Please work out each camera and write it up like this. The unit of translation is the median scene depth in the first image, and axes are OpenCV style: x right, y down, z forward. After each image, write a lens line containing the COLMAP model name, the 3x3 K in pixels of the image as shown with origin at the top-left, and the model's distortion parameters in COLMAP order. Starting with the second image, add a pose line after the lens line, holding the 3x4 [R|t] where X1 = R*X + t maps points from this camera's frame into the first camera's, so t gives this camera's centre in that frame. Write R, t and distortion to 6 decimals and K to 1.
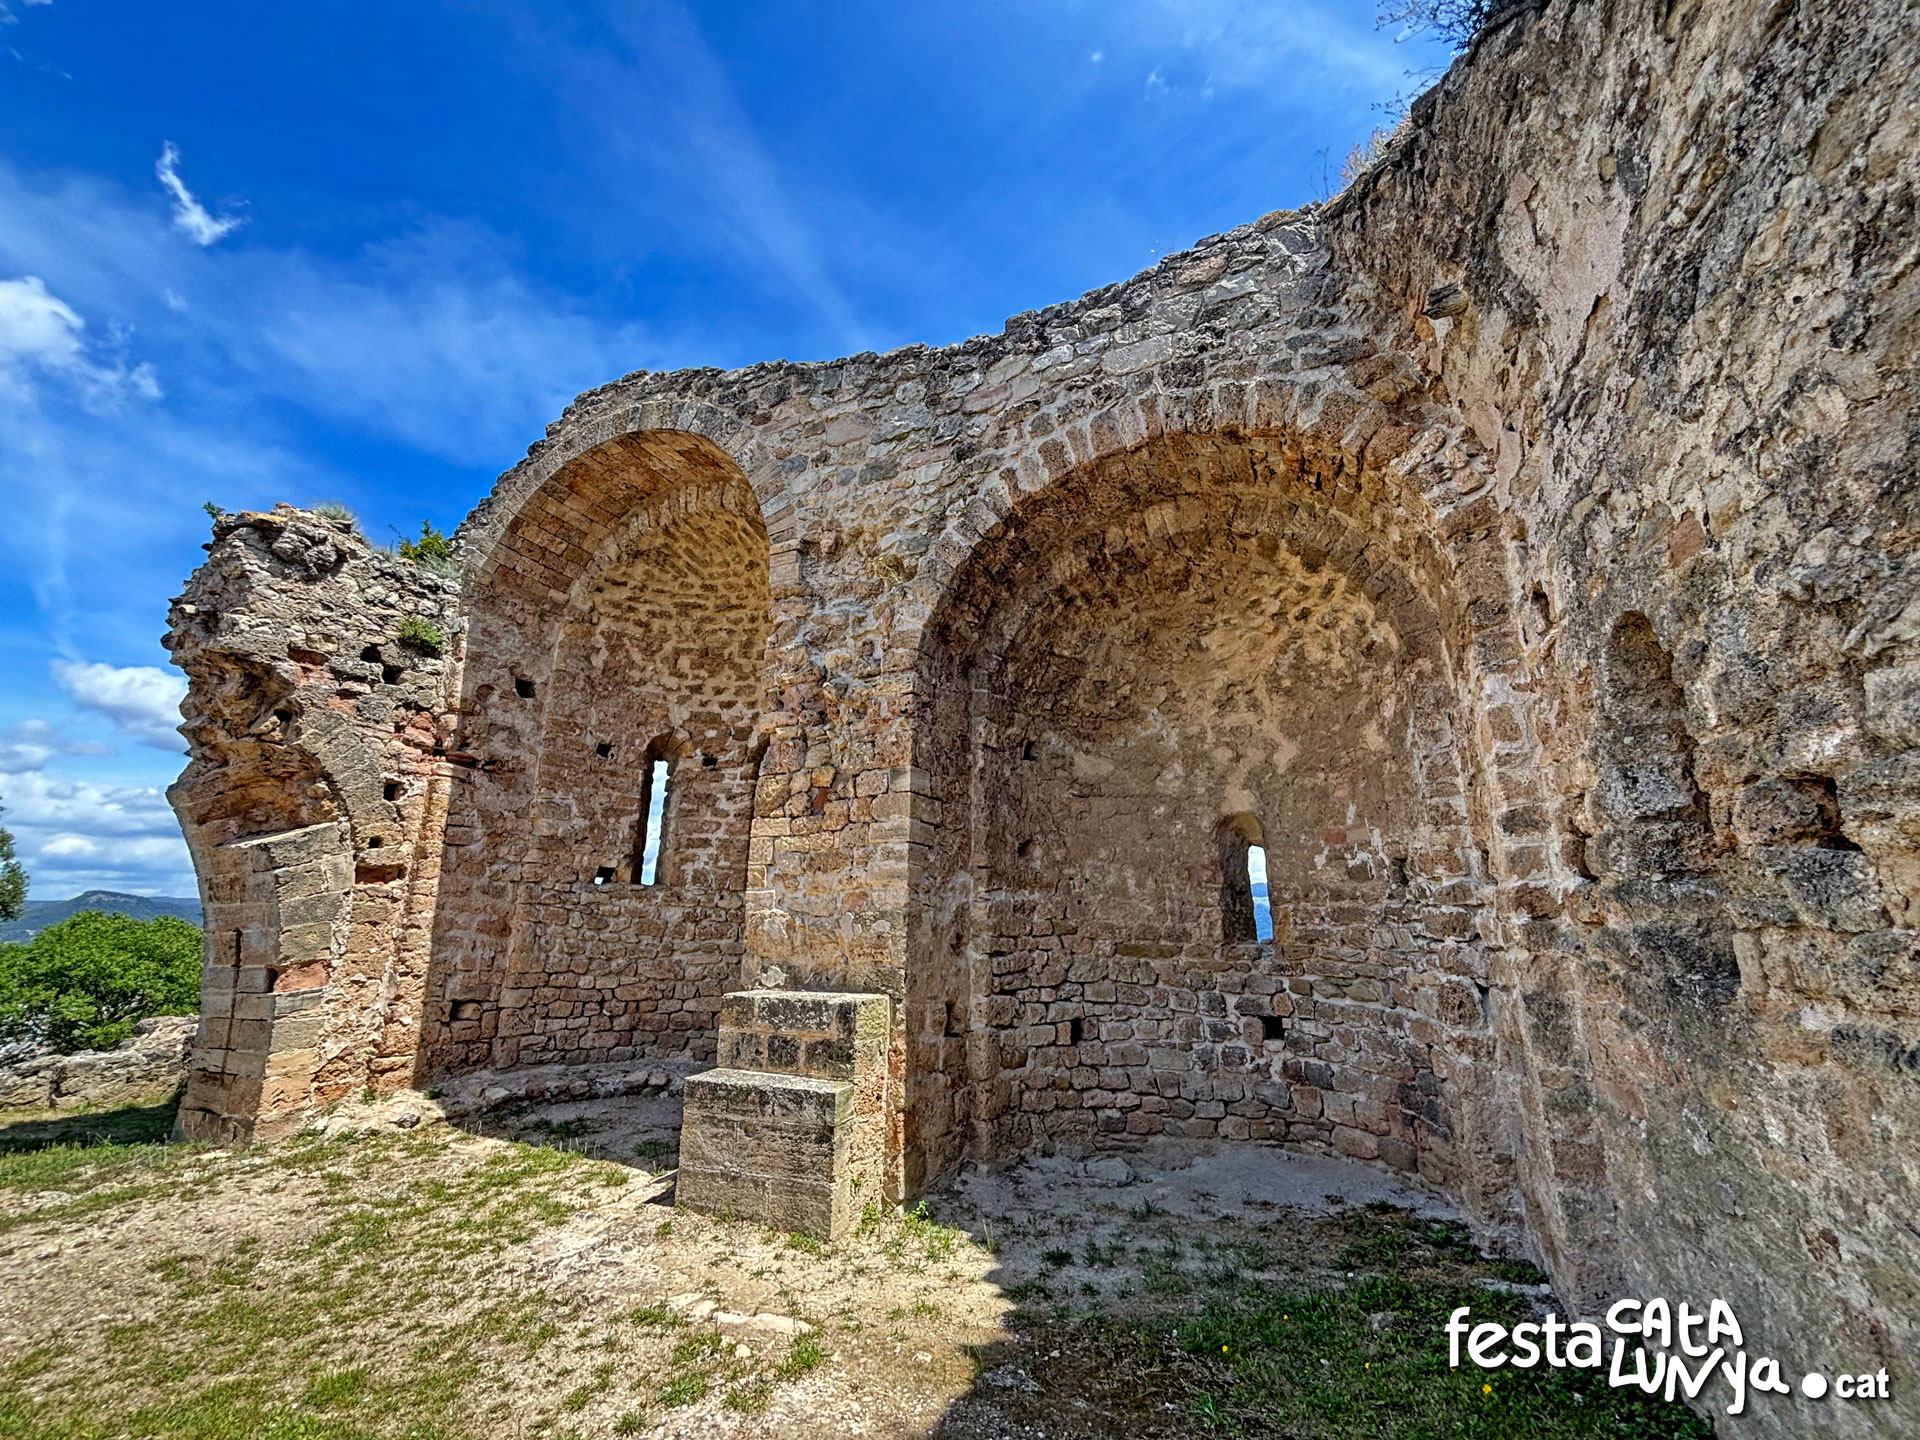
lens RADIAL K [[775.1, 0, 956.4], [0, 775.1, 718.7], [0, 0, 1]] dist [0.000516, 0.000777]
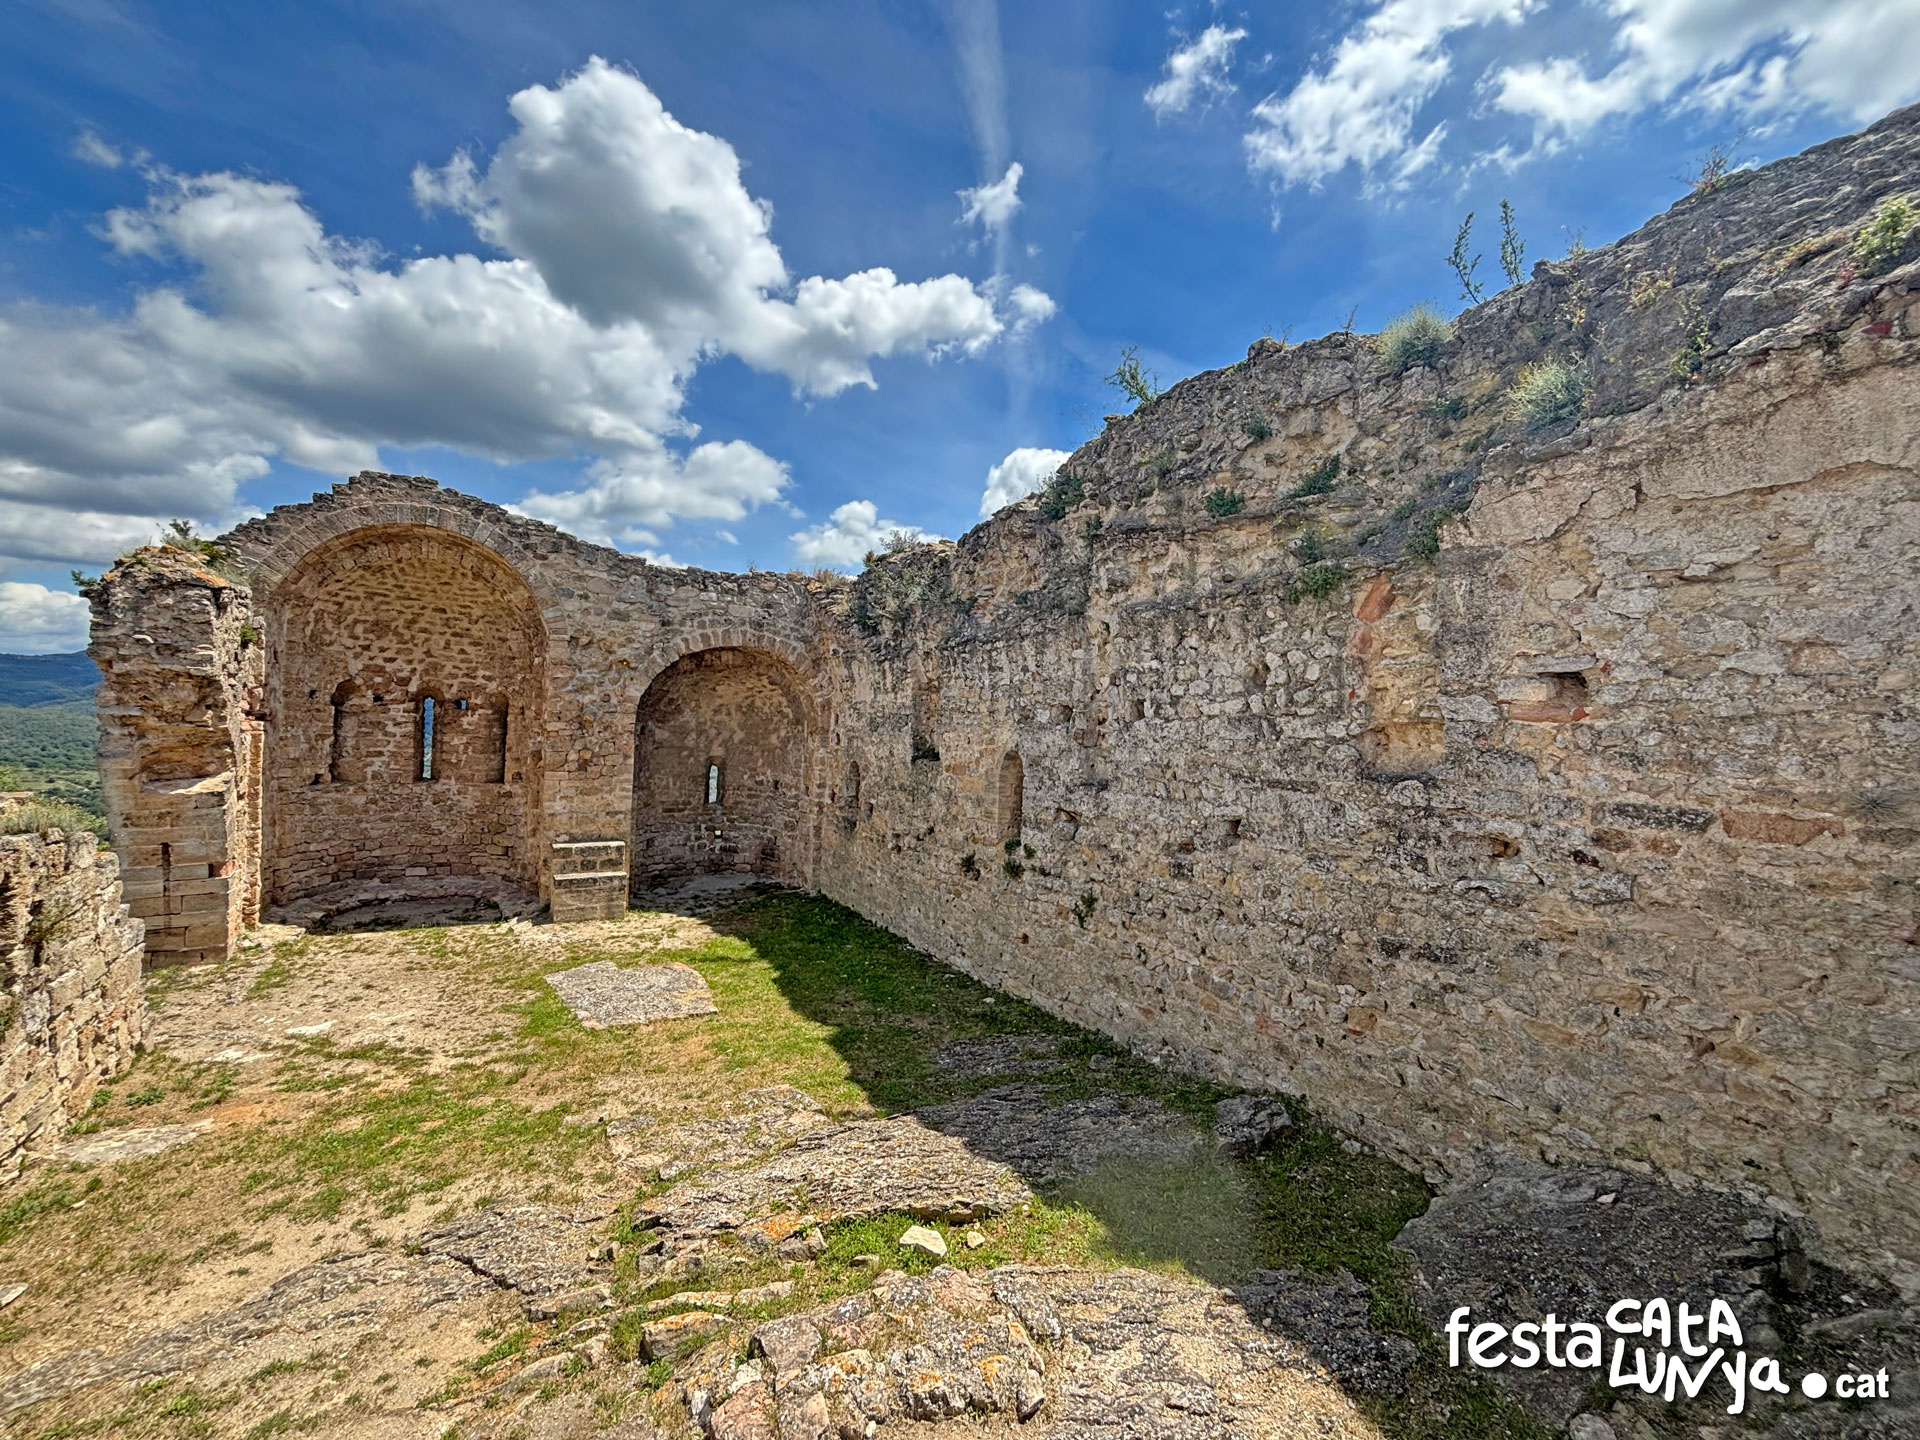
lens RADIAL K [[779.8, 0, 967.9], [0, 779.8, 735.0], [0, 0, 1]] dist [-0.015174, -0.000342]
pose [[0.560182, 0.000806, 0.828369, -1.211068], [-0.250706, 0.953266, 0.168612, -0.546040], [-0.789521, -0.302130, 0.534205, -0.928578]]
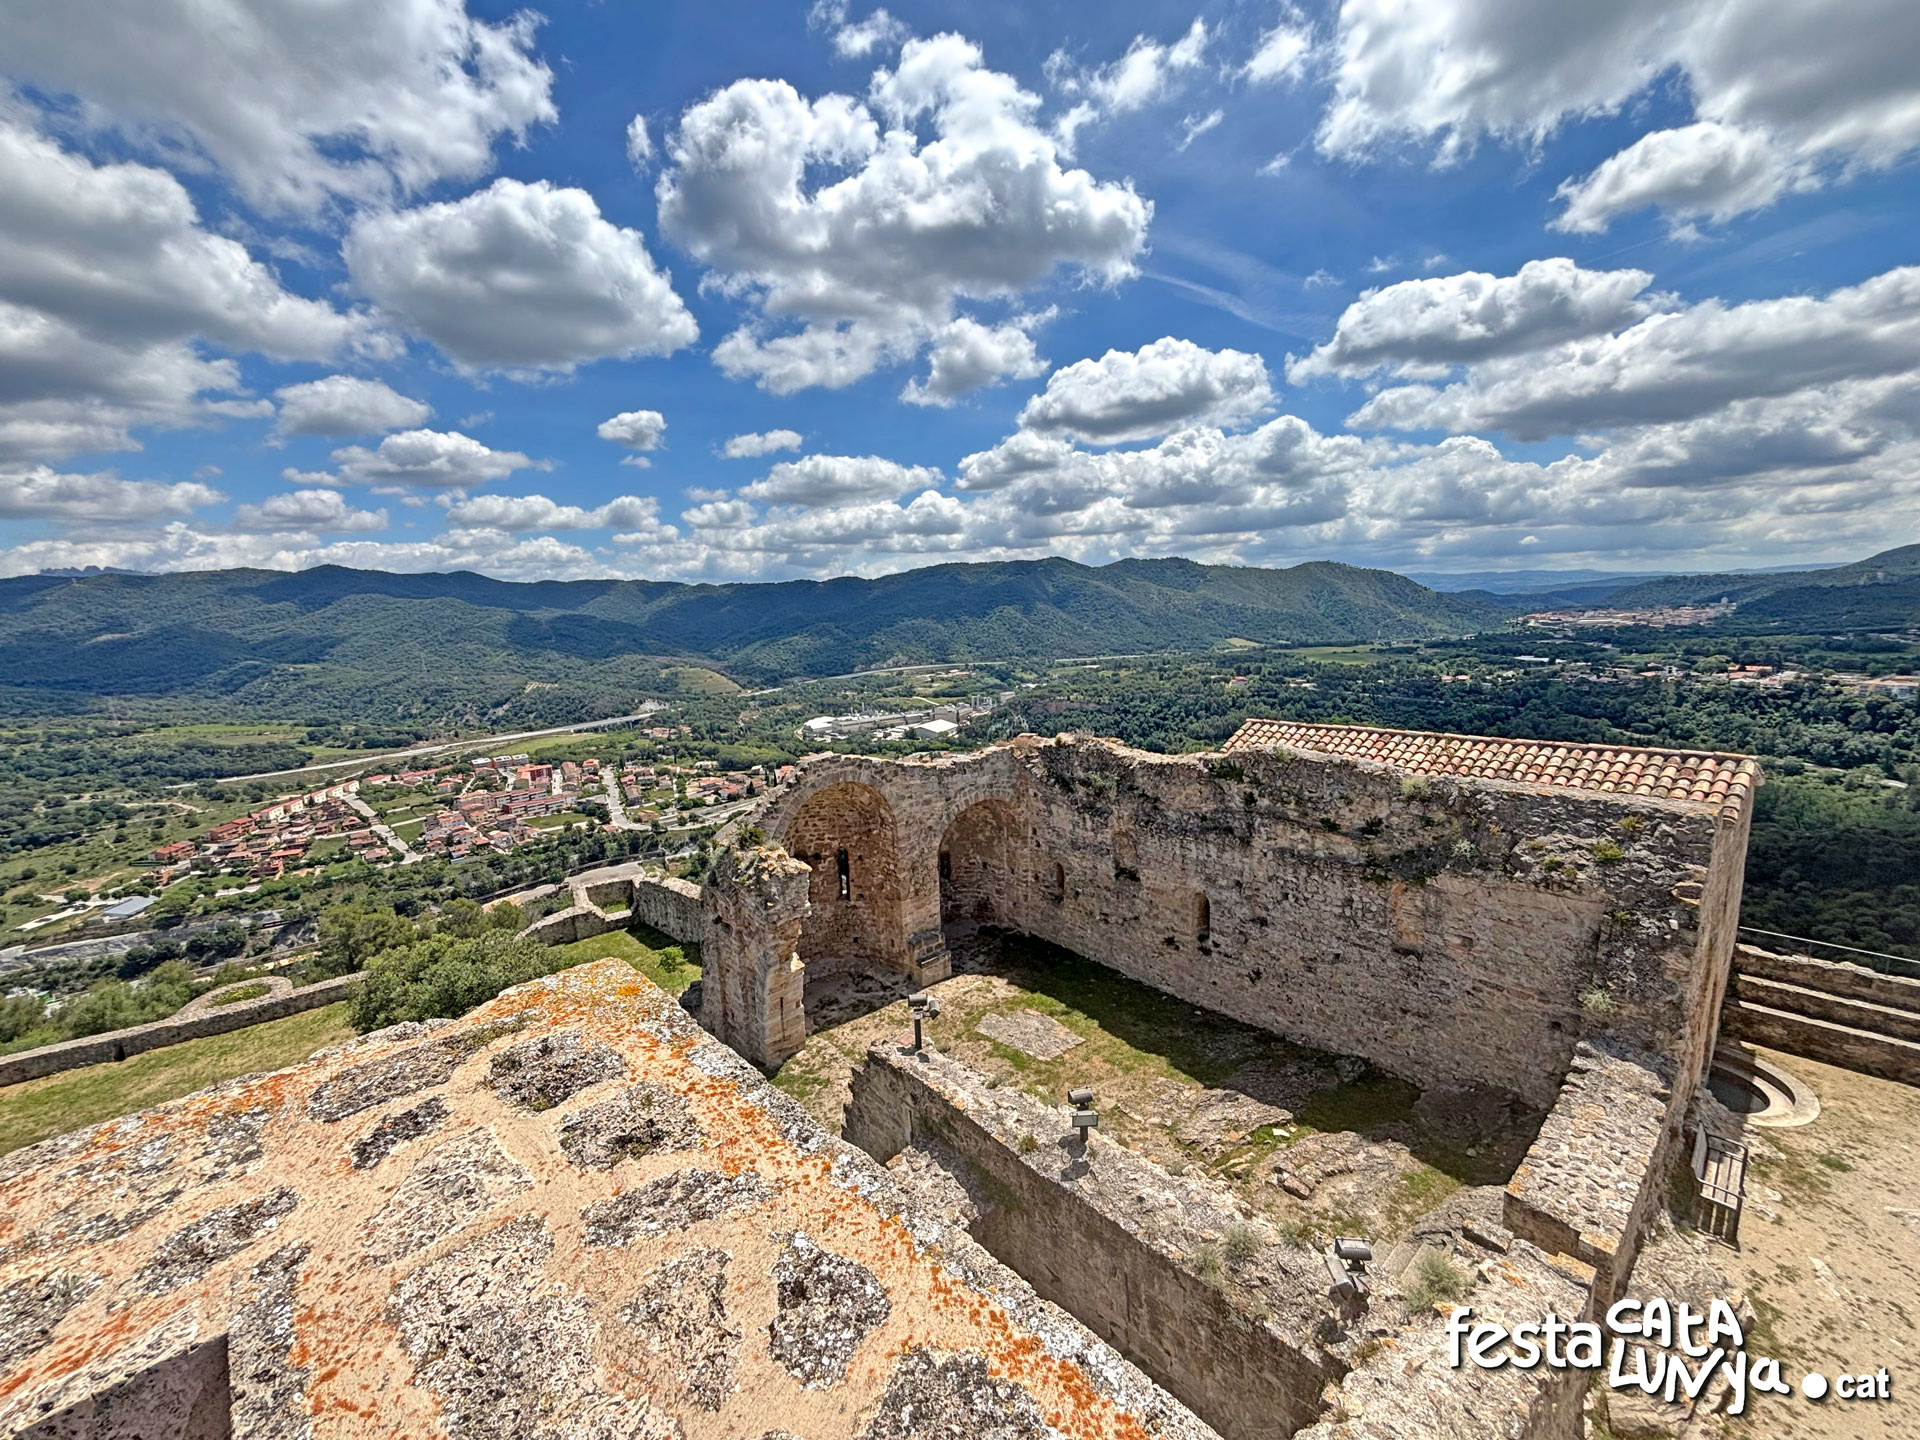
lens RADIAL K [[763.4, 0, 960.0], [0, 763.4, 720.0], [0, 0, 1]] dist [-0.038229, 0.000254]
pose [[0.442374, -0.159434, 0.882545, -2.752979], [-0.202863, 0.940776, 0.271638, -1.486811], [-0.873585, -0.299202, 0.383832, -0.336848]]
